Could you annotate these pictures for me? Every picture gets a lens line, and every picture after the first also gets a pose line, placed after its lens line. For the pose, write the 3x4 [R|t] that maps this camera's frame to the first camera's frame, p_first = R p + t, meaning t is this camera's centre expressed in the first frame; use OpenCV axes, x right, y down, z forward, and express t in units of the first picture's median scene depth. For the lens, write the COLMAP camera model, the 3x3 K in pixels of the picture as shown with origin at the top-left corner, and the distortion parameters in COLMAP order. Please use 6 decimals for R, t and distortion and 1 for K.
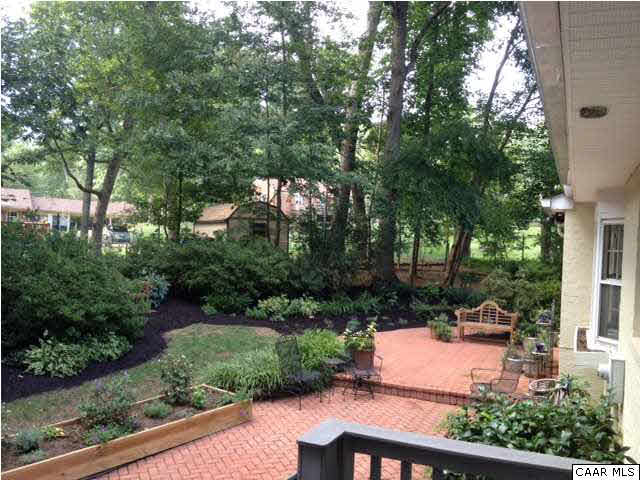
lens RADIAL K [[603.5, 0, 320.9], [0, 603.5, 240.1], [0, 0, 1]] dist [0.160948, -0.358839]
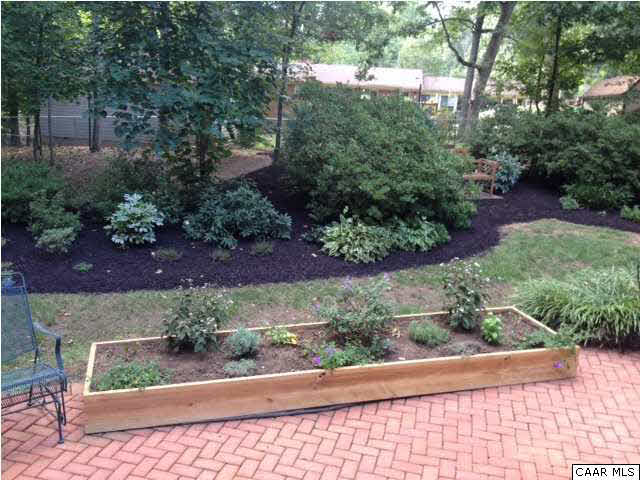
lens RADIAL K [[603.5, 0, 320.9], [0, 603.5, 240.1], [0, 0, 1]] dist [0.160948, -0.358839]
pose [[0.812000, 0.131337, -0.568689, 0.013409], [-0.024580, 0.981184, 0.191505, 0.031018], [0.583140, -0.141524, 0.799949, 0.292467]]
